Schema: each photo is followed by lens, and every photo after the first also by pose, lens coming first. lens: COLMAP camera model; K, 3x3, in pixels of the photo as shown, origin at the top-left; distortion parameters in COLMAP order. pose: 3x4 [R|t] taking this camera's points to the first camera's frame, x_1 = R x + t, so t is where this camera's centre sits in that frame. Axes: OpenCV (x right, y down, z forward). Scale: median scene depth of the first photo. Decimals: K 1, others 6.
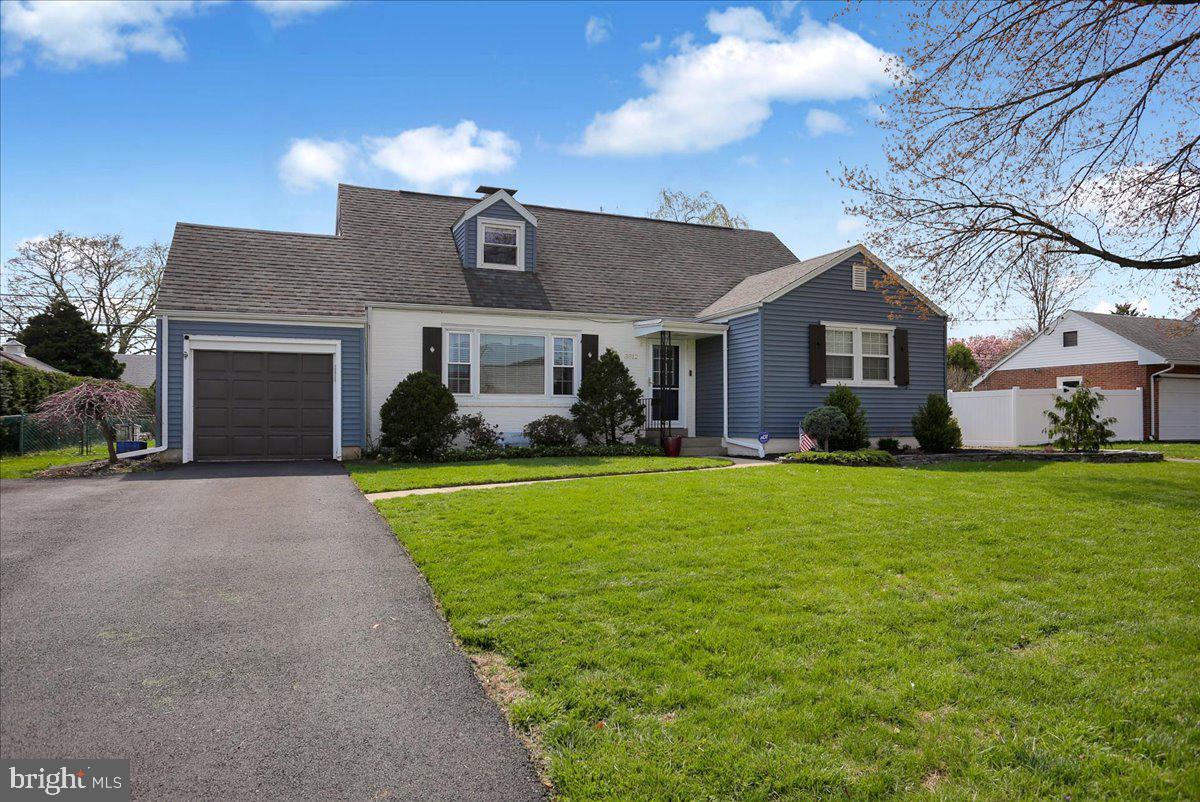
lens RADIAL K [[744.1, 0, 603.9], [0, 744.1, 410.7], [0, 0, 1]] dist [-0.082780, 0.082410]
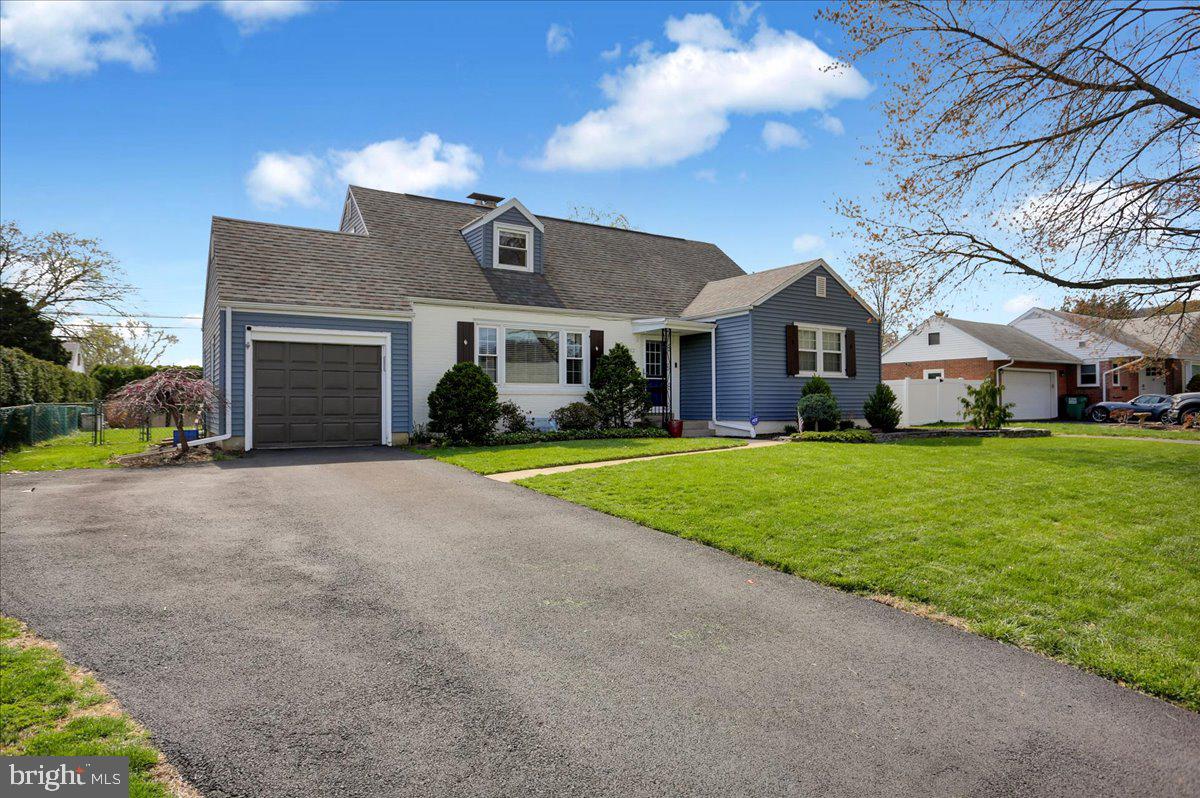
lens RADIAL K [[671.1, 0, 600.0], [0, 671.1, 399.0], [0, 0, 1]] dist [-0.080069, 0.056377]
pose [[0.984303, -0.003215, 0.176455, -0.201598], [0.002828, 0.999993, 0.002442, -0.001084], [-0.176462, -0.001904, 0.984306, -0.002418]]
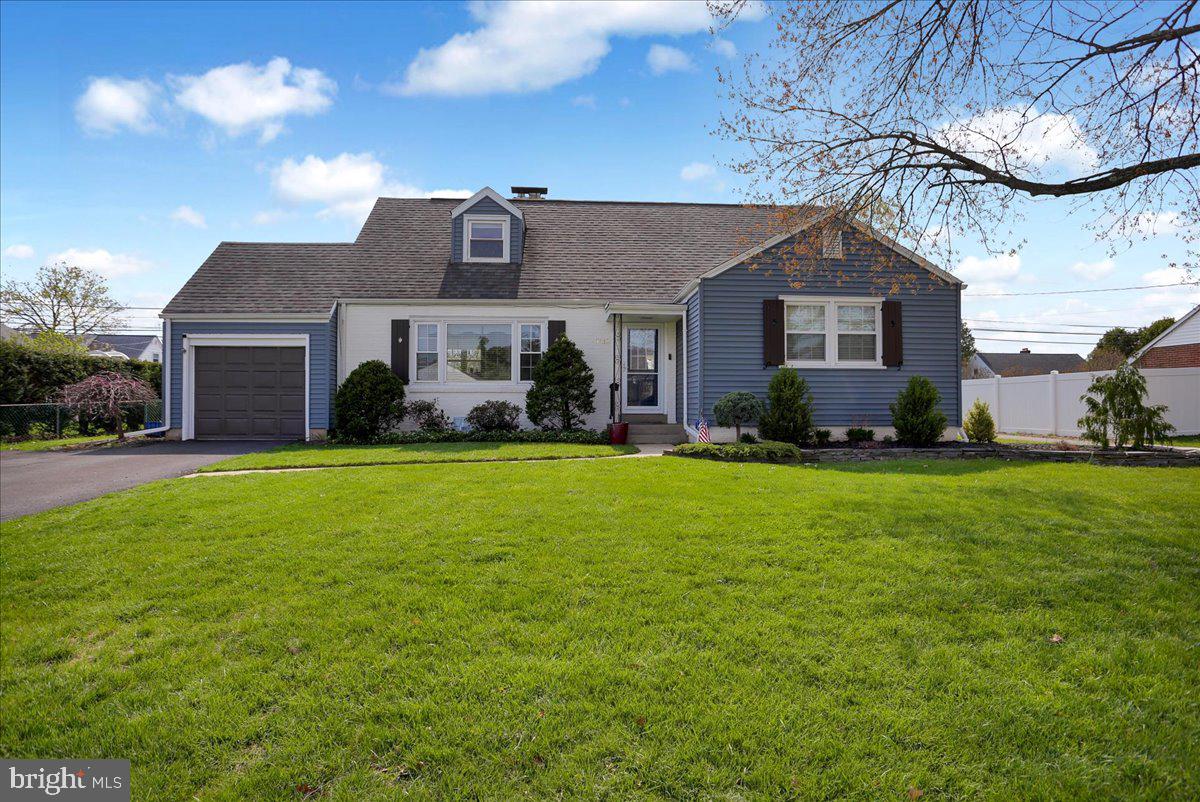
lens RADIAL K [[671.1, 0, 600.0], [0, 671.1, 401.0], [0, 0, 1]] dist [-0.080069, 0.056377]
pose [[0.944989, 0.000183, -0.327101, 0.347388], [0.001937, 0.999979, 0.006156, 0.000932], [0.327095, -0.006451, 0.944969, 0.165856]]
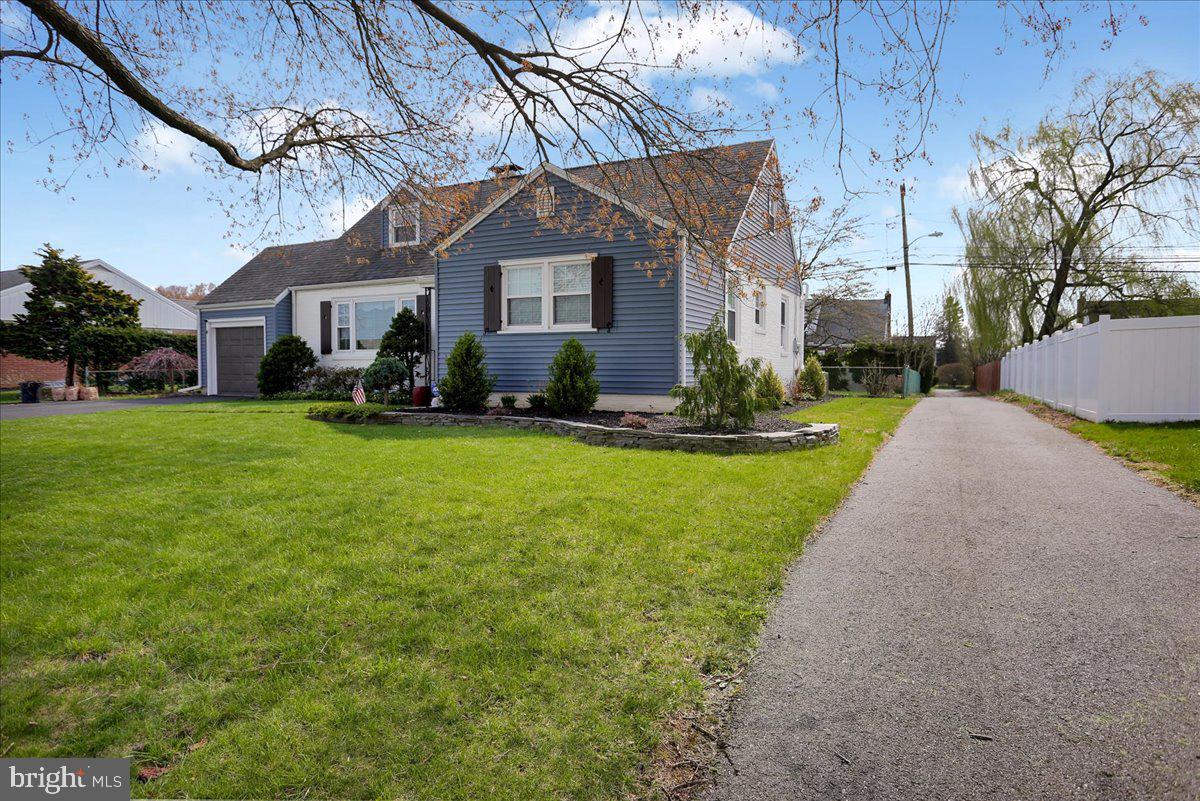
lens RADIAL K [[707.5, 0, 600.0], [0, 707.5, 400.5], [0, 0, 1]] dist [-0.093441, 0.065508]
pose [[0.648292, 0.037081, -0.760488, 1.010624], [0.005048, 0.998582, 0.052993, 0.002445], [0.761375, -0.038193, 0.647186, 0.529595]]
